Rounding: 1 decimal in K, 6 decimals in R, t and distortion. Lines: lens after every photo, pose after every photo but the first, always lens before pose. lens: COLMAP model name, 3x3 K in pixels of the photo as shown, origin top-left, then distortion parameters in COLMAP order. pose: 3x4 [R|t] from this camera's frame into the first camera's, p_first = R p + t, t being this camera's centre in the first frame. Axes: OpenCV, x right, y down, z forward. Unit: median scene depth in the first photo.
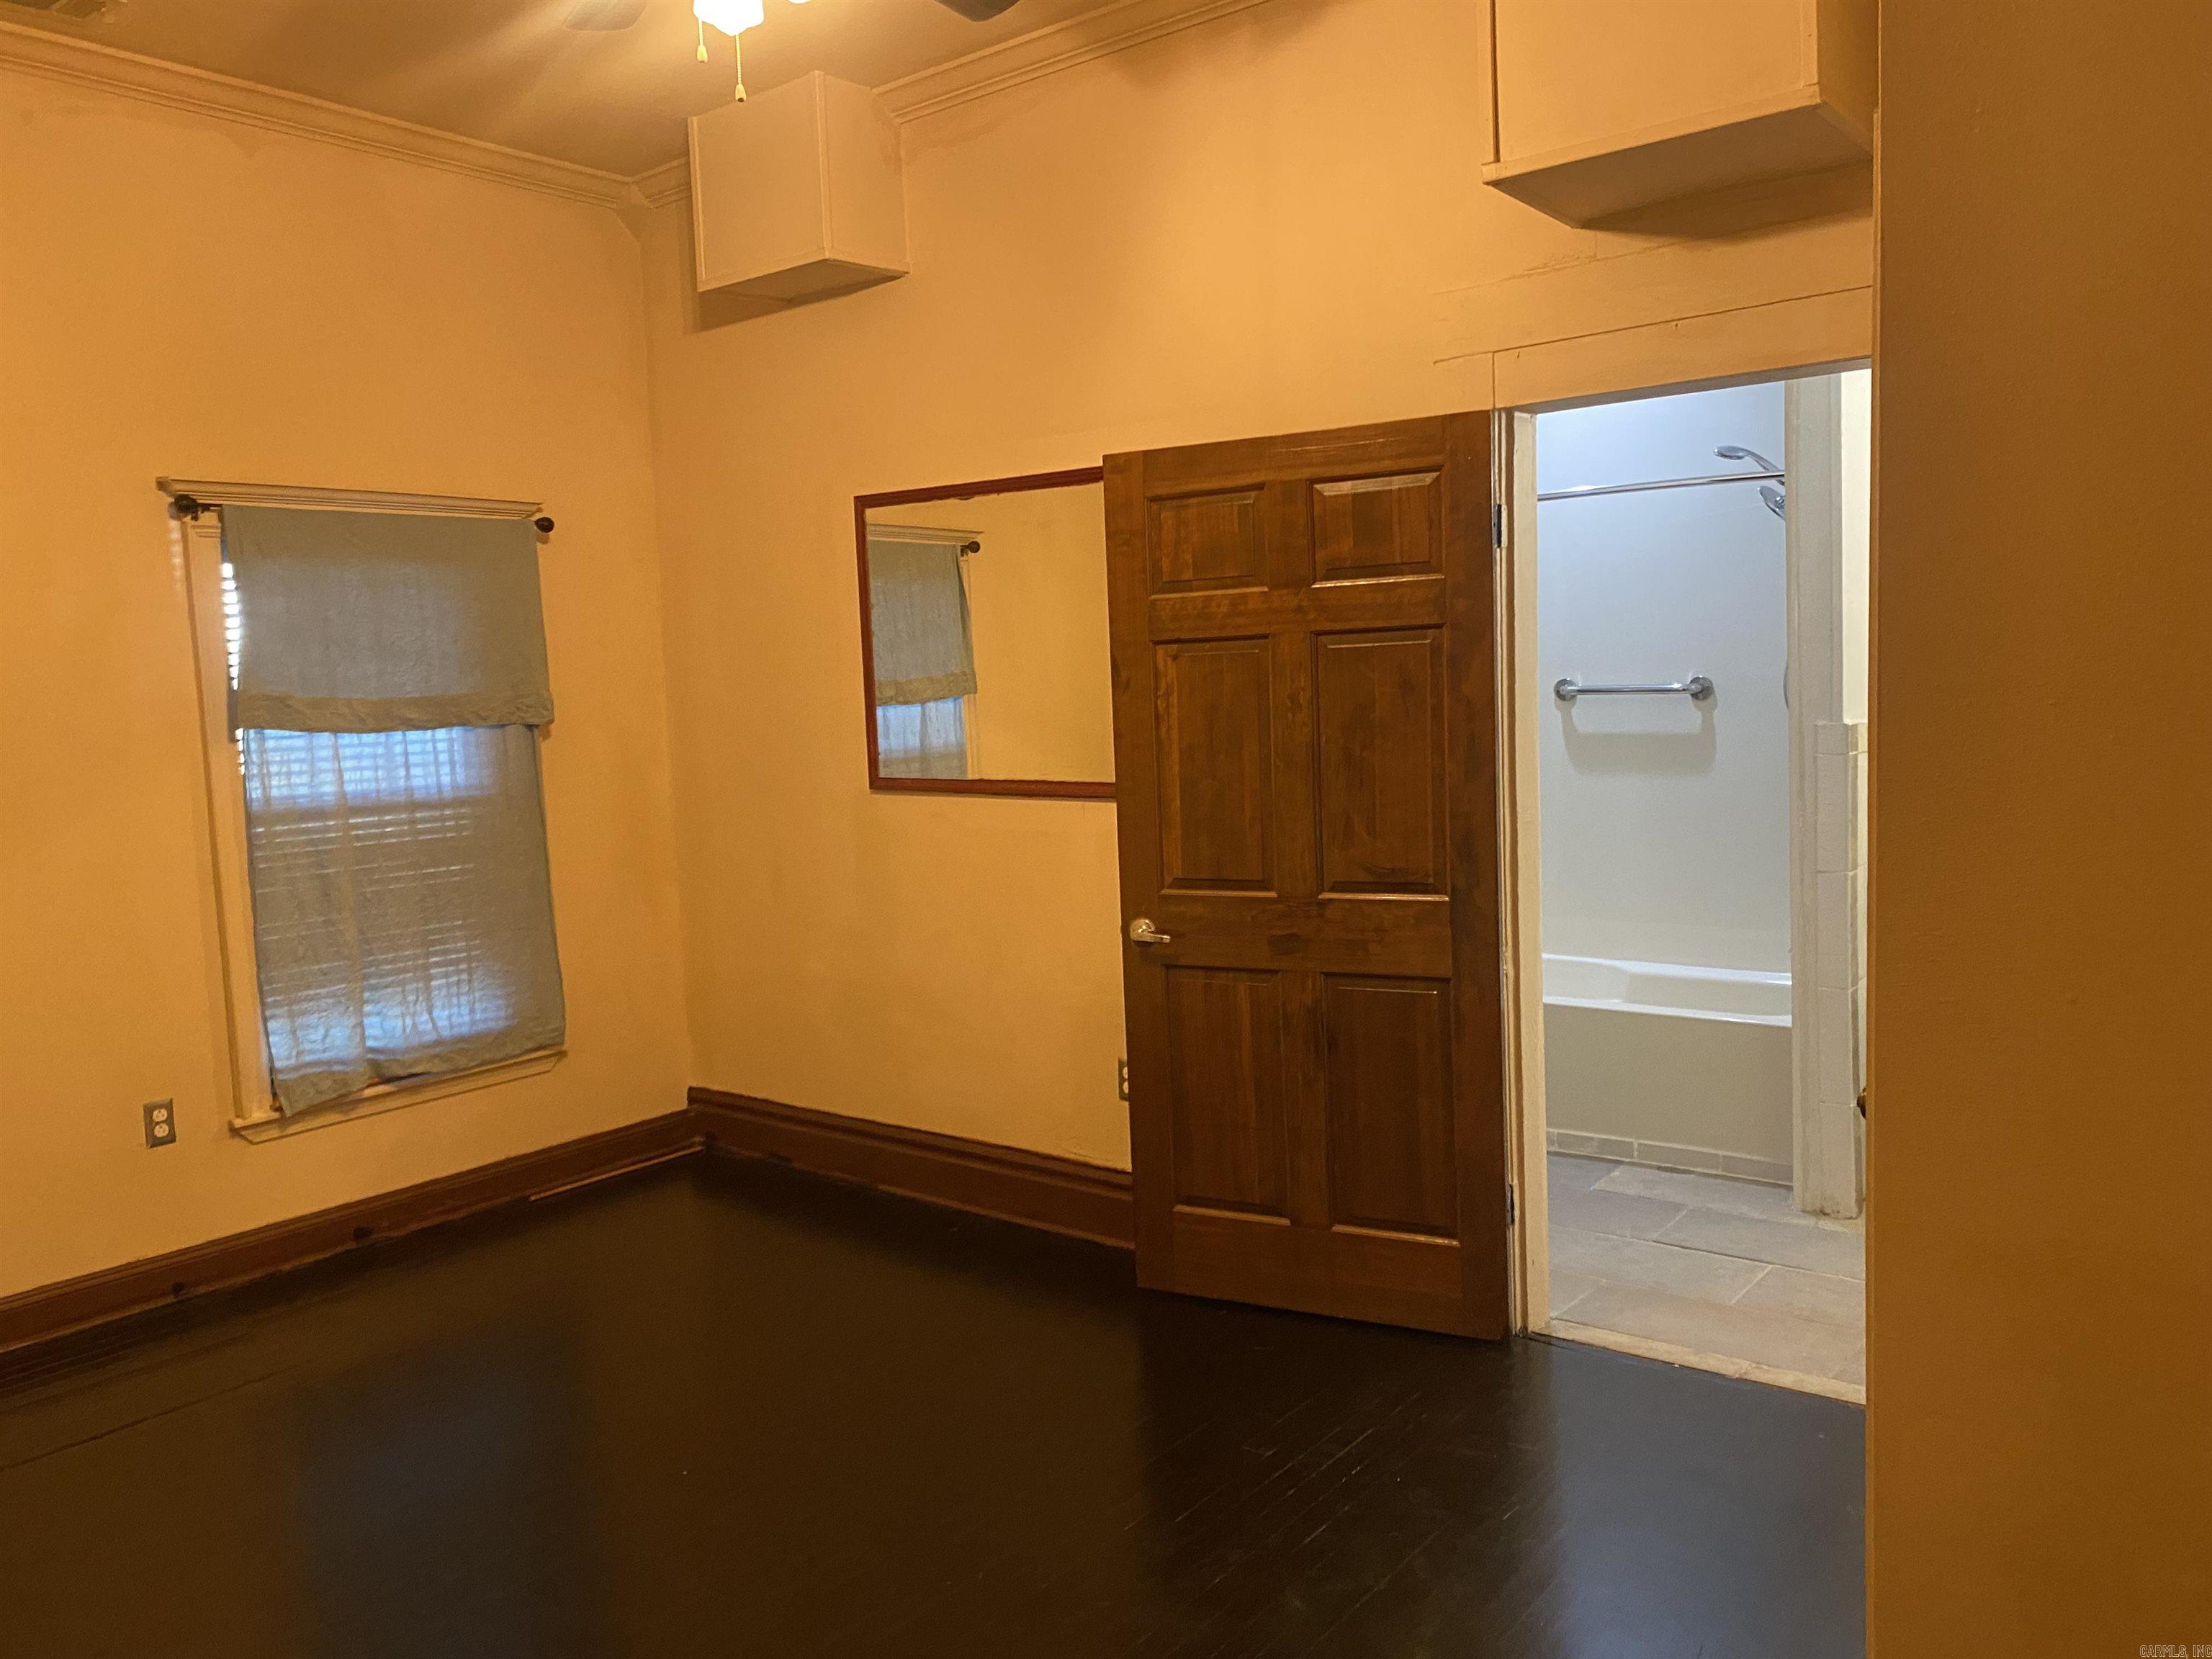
lens RADIAL K [[1702.8, 0, 1106.0], [0, 1702.8, 829.5], [0, 0, 1]] dist [0.140517, -0.178250]
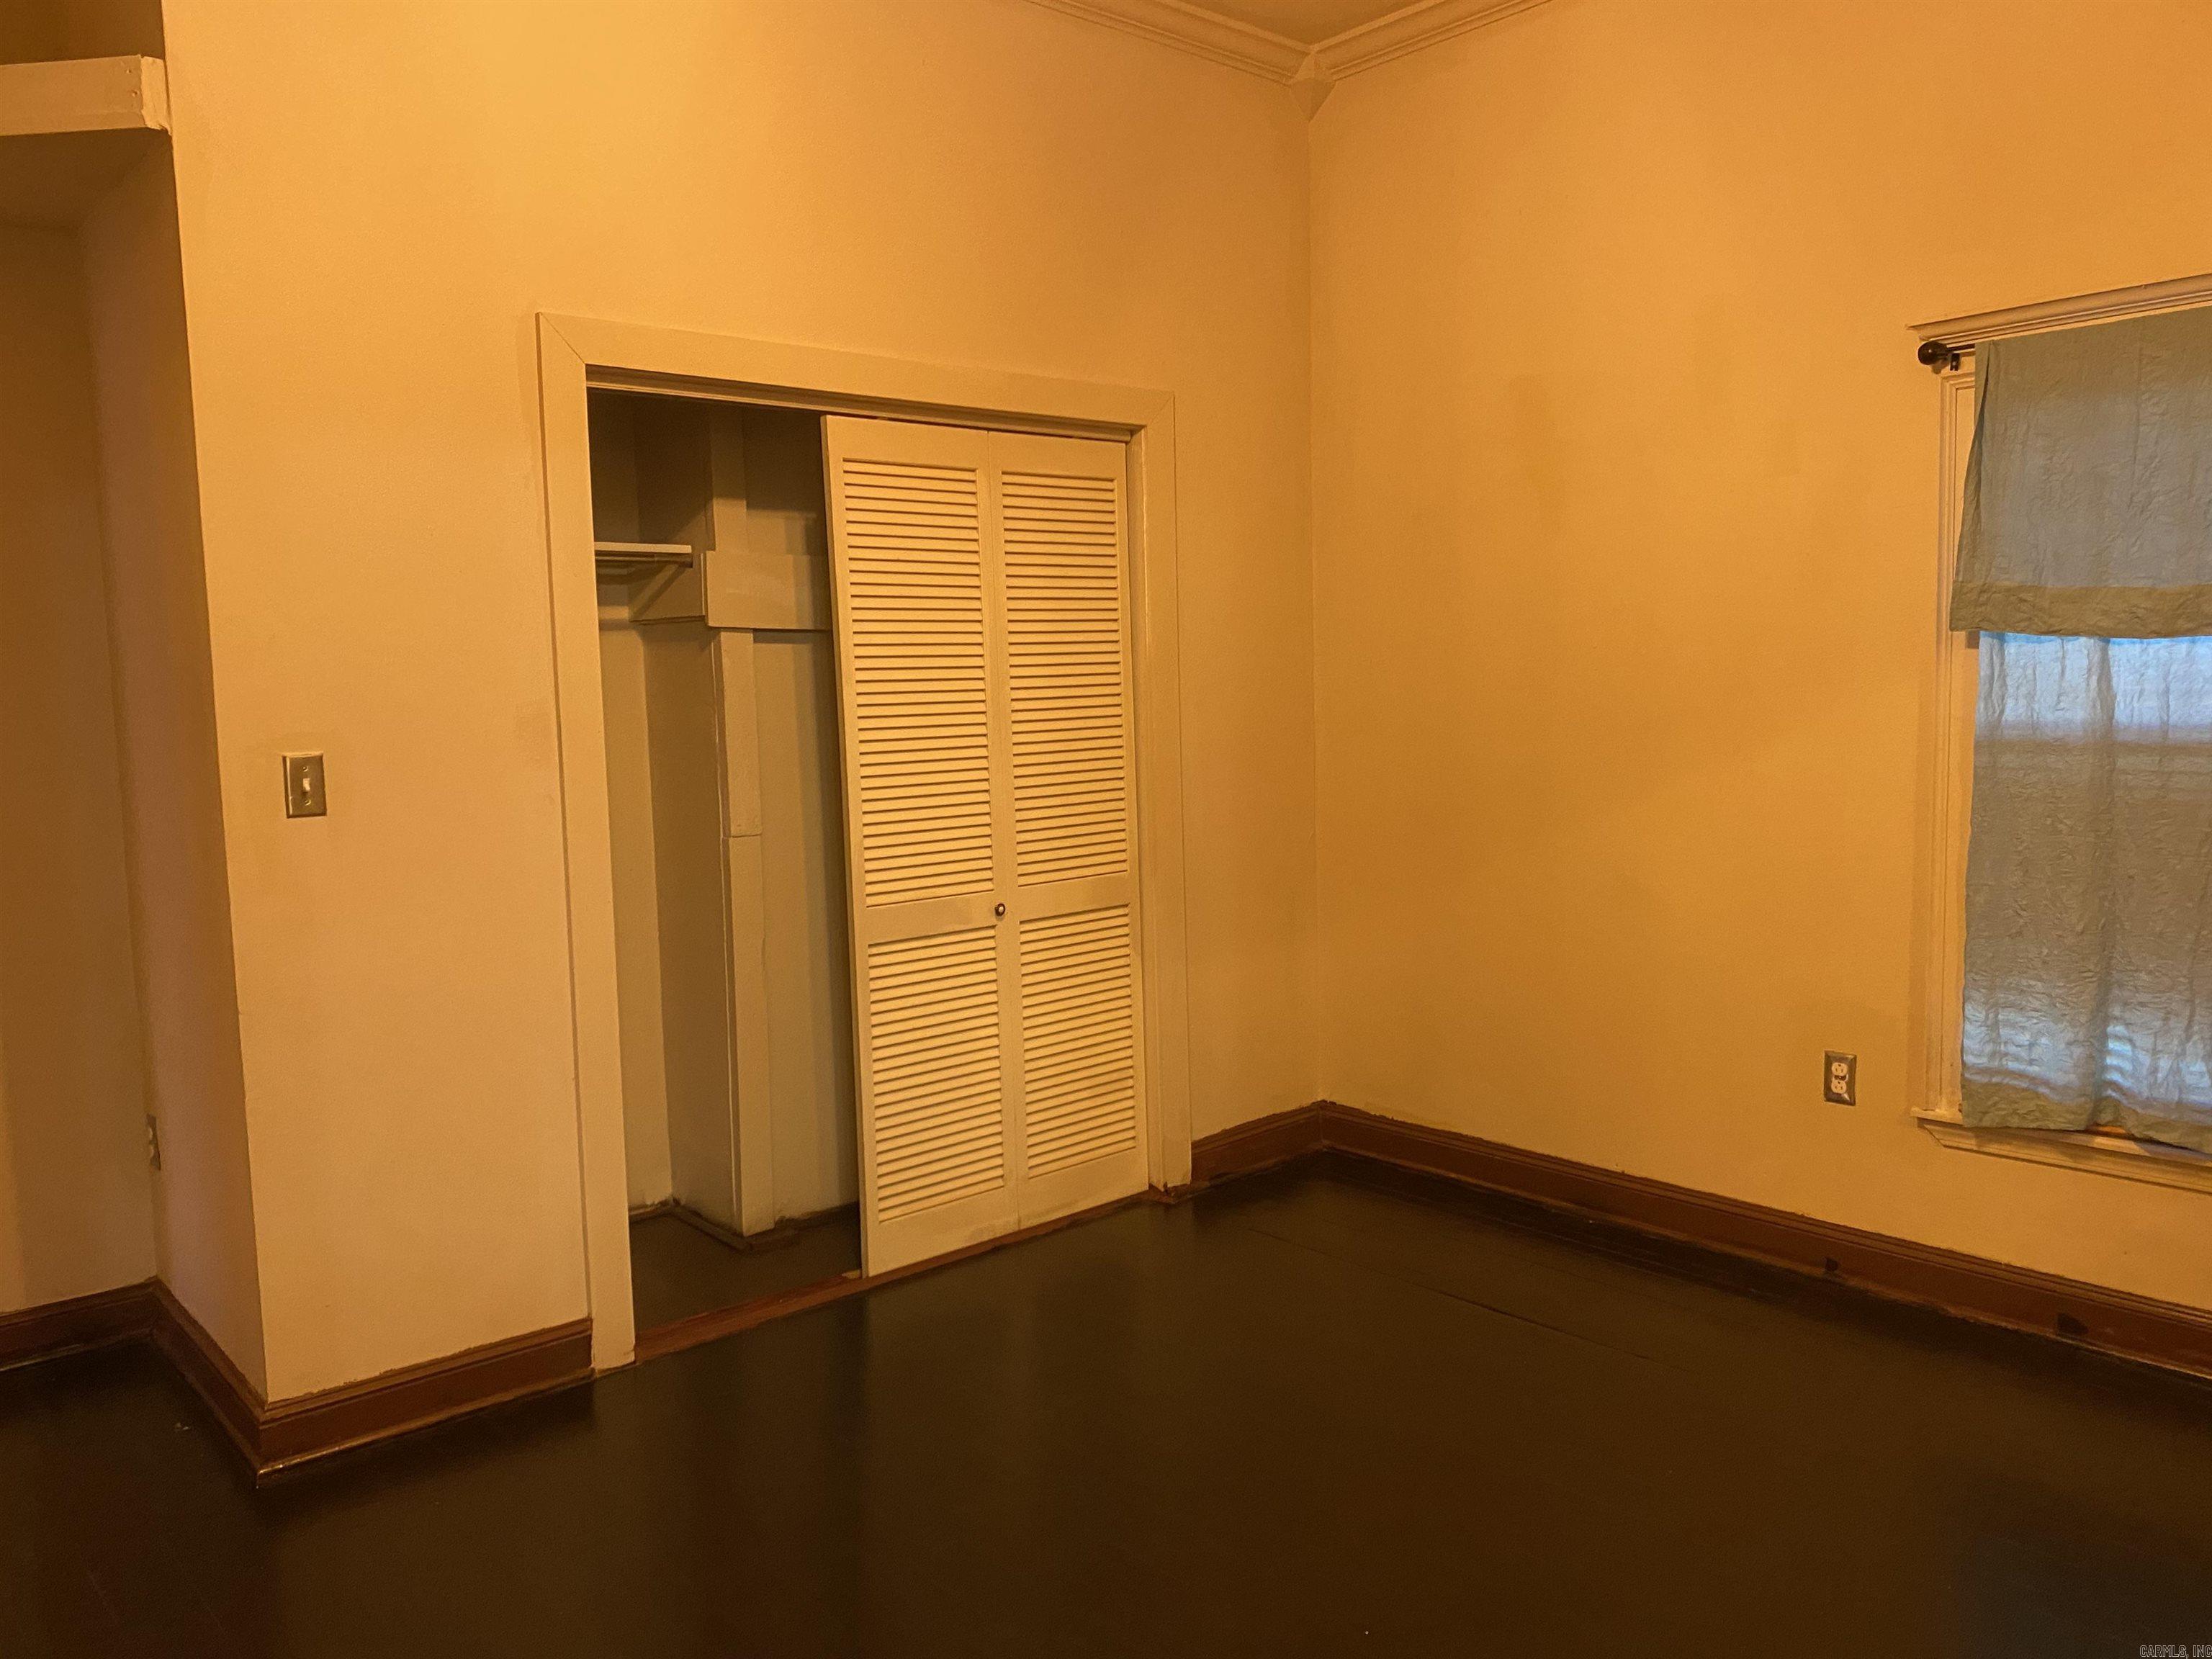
lens RADIAL K [[1702.8, 0, 1106.0], [0, 1702.8, 829.5], [0, 0, 1]] dist [0.140517, -0.178250]
pose [[-0.169337, 0.131283, -0.976775, 0.344119], [-0.060224, 0.987858, 0.143213, -0.056406], [0.983716, 0.083077, -0.159375, 0.725854]]
